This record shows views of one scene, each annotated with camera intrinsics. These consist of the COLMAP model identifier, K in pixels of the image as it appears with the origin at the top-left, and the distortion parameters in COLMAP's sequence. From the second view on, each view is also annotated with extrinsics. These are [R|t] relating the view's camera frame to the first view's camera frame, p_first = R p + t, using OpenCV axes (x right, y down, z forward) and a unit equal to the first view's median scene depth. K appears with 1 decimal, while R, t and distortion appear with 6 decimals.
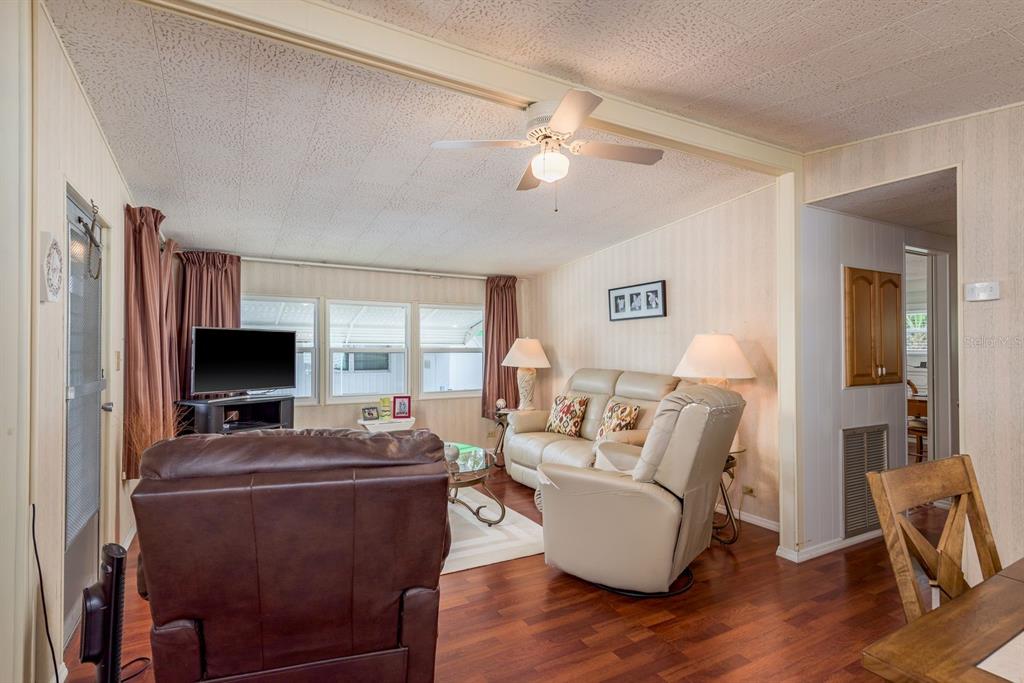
lens RADIAL K [[510.3, 0, 511.0], [0, 510.3, 350.4], [0, 0, 1]] dist [0.011883, -0.000961]
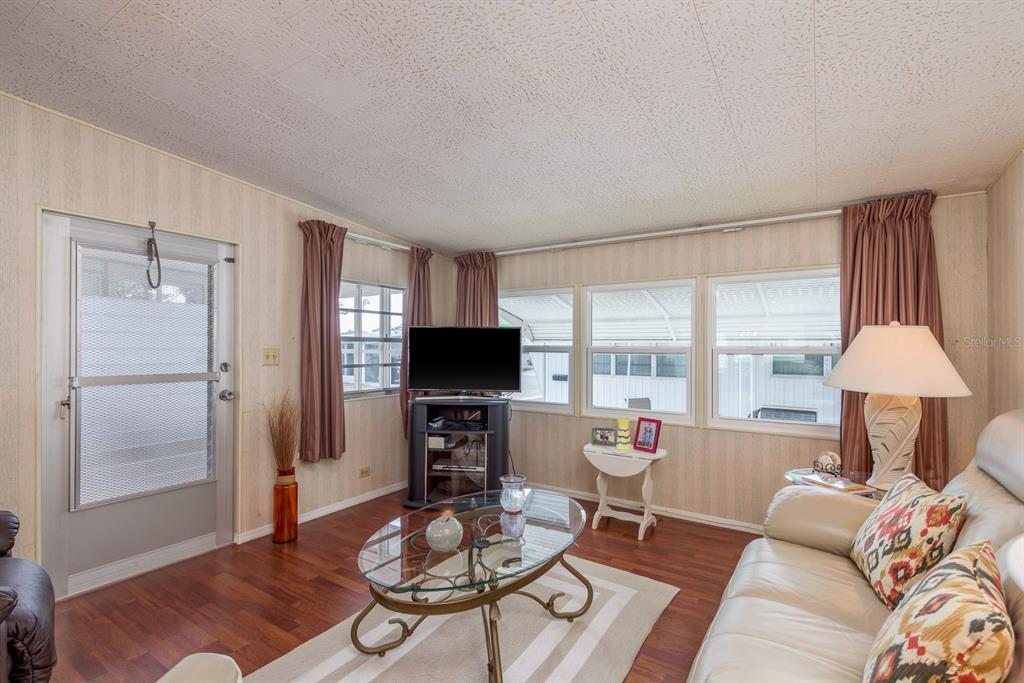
lens RADIAL K [[471.9, 0, 513.3], [0, 471.9, 346.5], [0, 0, 1]] dist [0.009650, -0.001144]
pose [[0.464788, 0.000215, -0.885422, 0.274635], [-0.006821, 0.999971, -0.003338, -0.001787], [0.885396, 0.007591, 0.464776, 0.601981]]
